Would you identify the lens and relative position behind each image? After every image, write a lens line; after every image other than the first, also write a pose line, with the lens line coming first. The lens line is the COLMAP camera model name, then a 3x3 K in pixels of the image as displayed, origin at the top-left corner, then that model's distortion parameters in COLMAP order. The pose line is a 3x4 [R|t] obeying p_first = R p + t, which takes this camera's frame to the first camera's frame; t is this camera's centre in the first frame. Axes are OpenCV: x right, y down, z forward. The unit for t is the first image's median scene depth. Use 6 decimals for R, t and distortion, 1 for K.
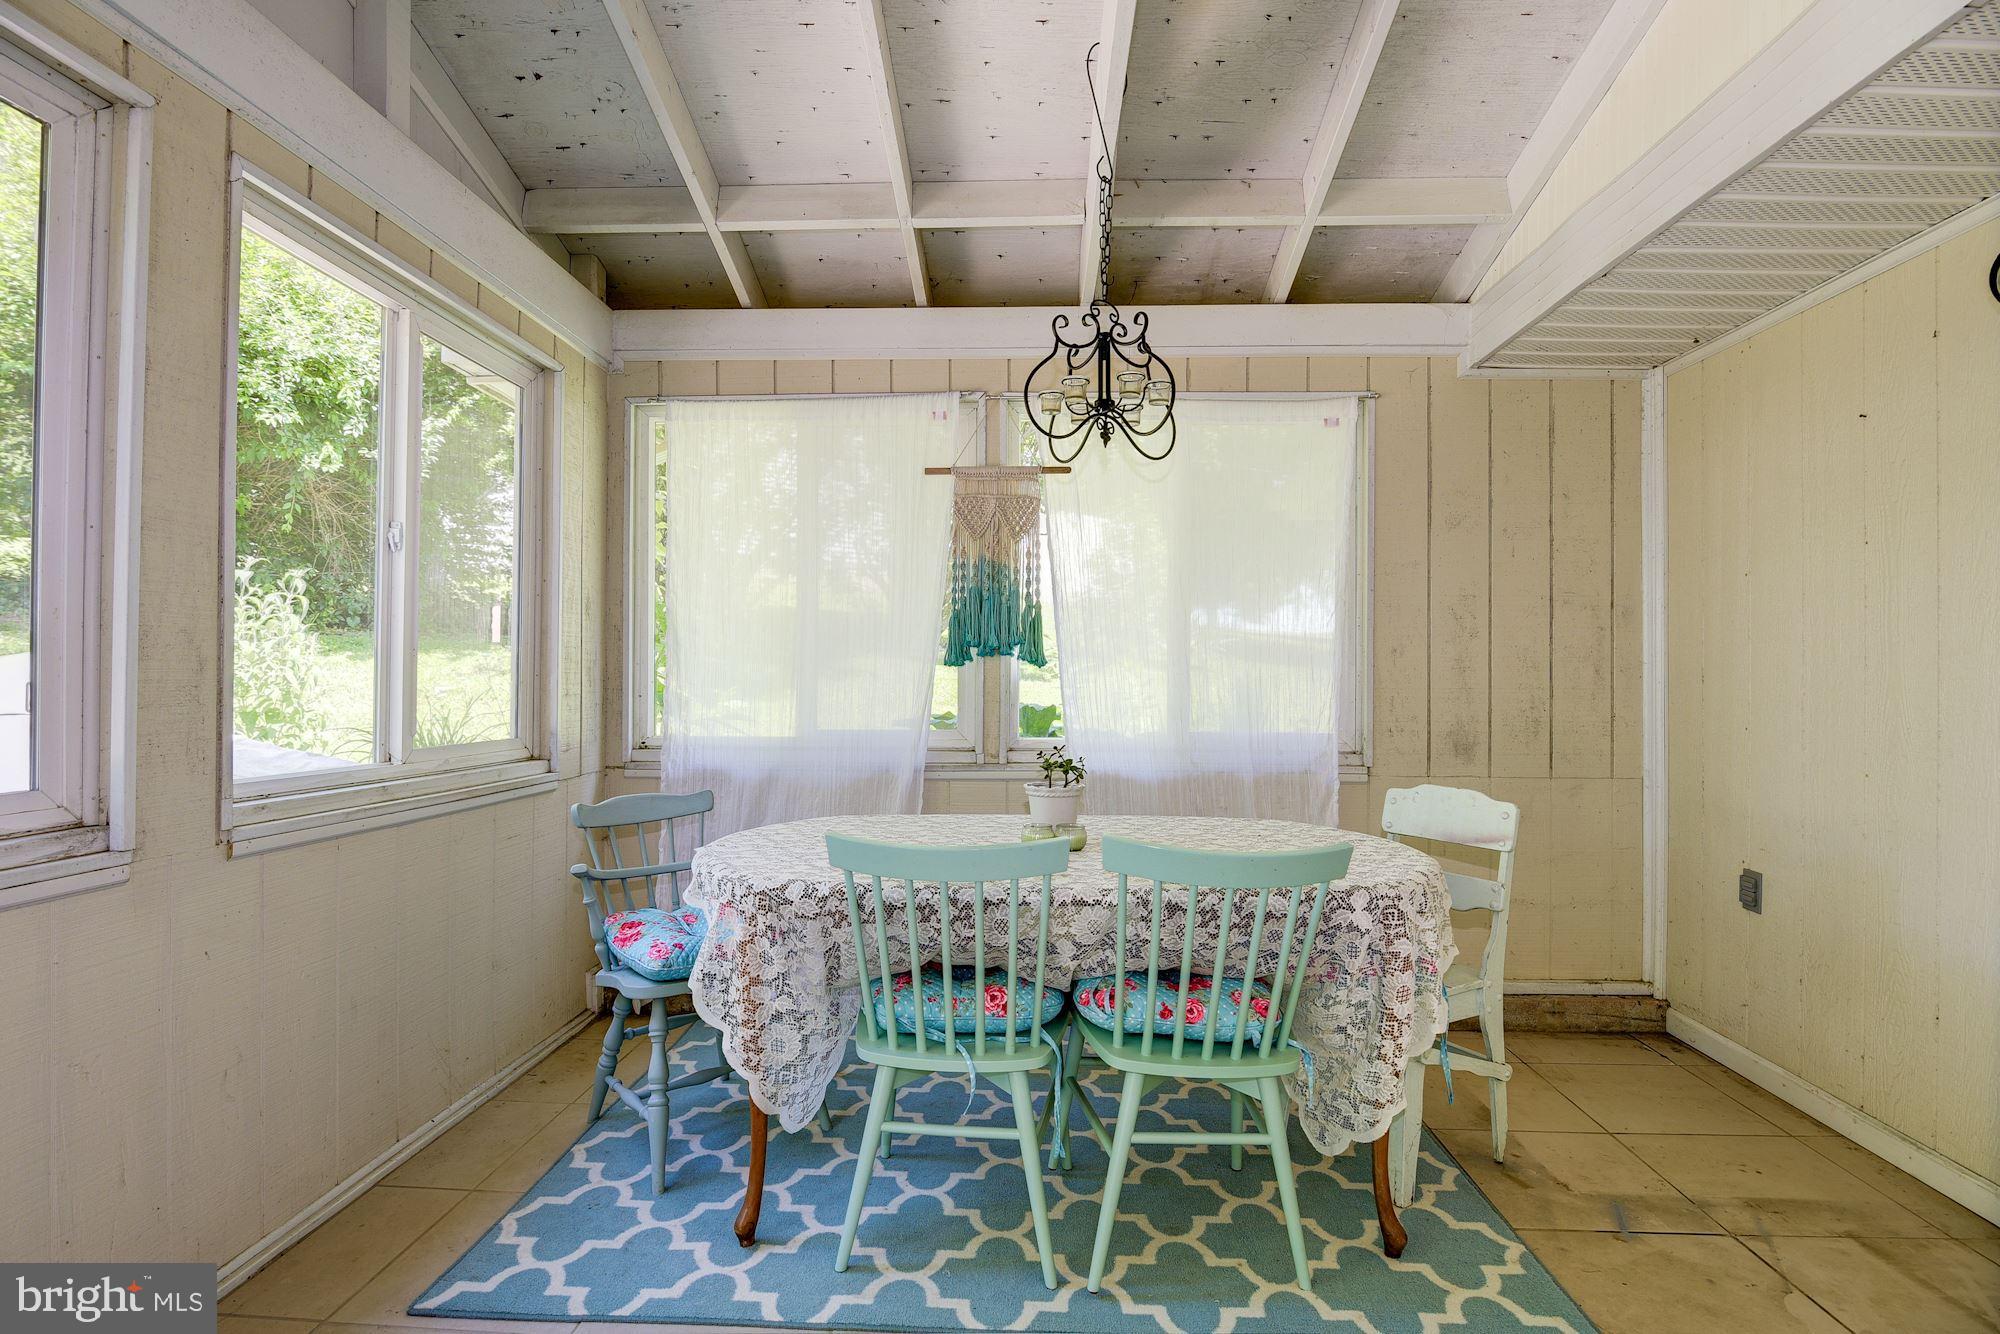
lens RADIAL K [[976.2, 0, 993.5], [0, 976.2, 670.4], [0, 0, 1]] dist [-0.006572, -0.001246]
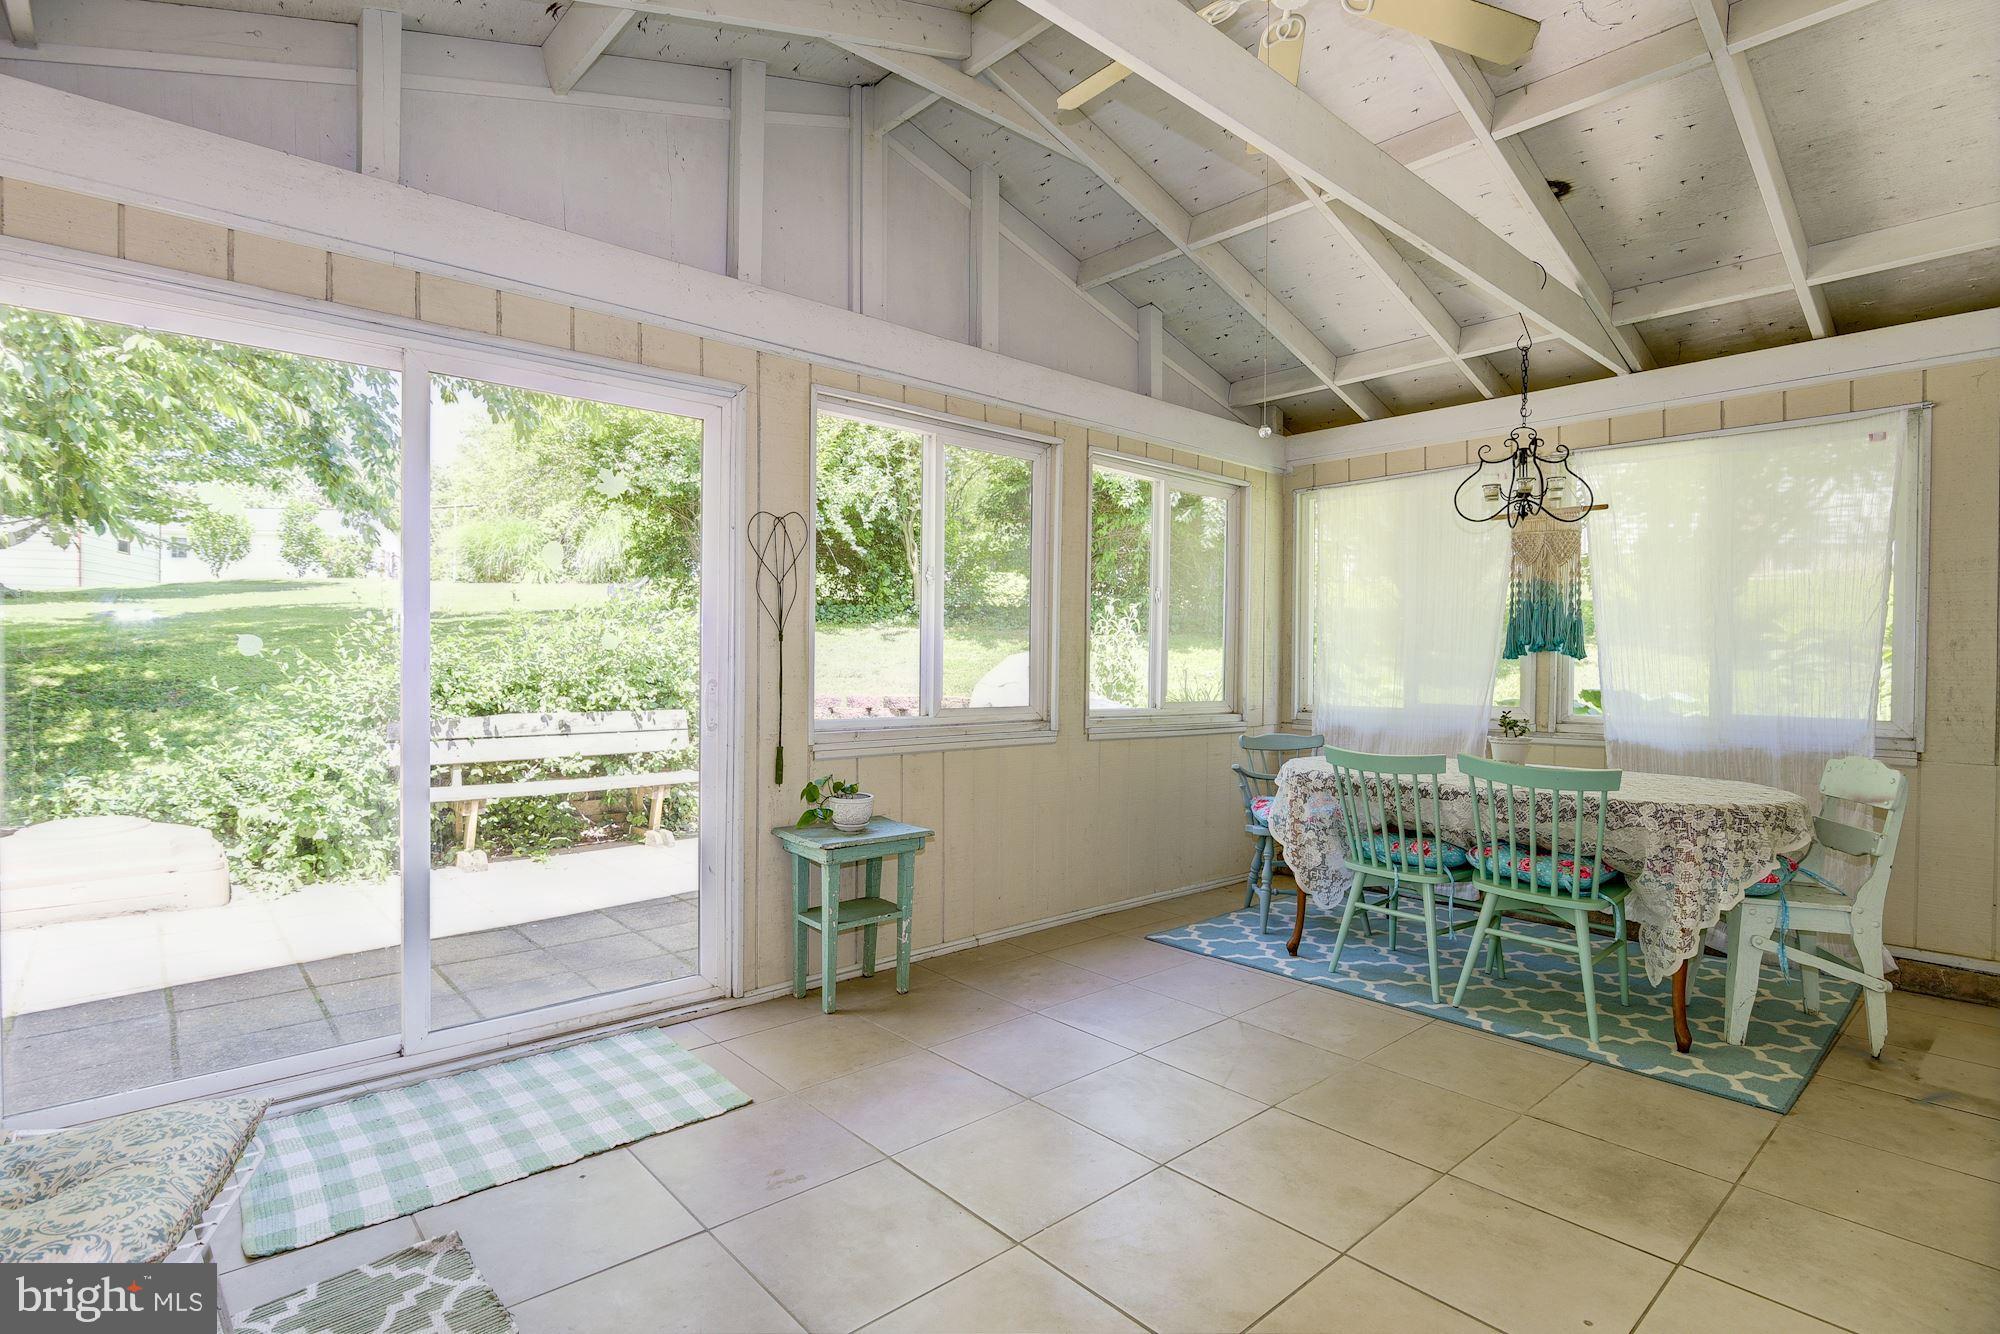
lens RADIAL K [[976.2, 0, 995.7], [0, 976.2, 669.3], [0, 0, 1]] dist [-0.006572, -0.001246]
pose [[0.699163, 0.006232, -0.714935, 0.490924], [-0.001554, 0.999973, 0.007197, 0.001127], [0.714960, -0.003921, 0.699154, -0.536051]]
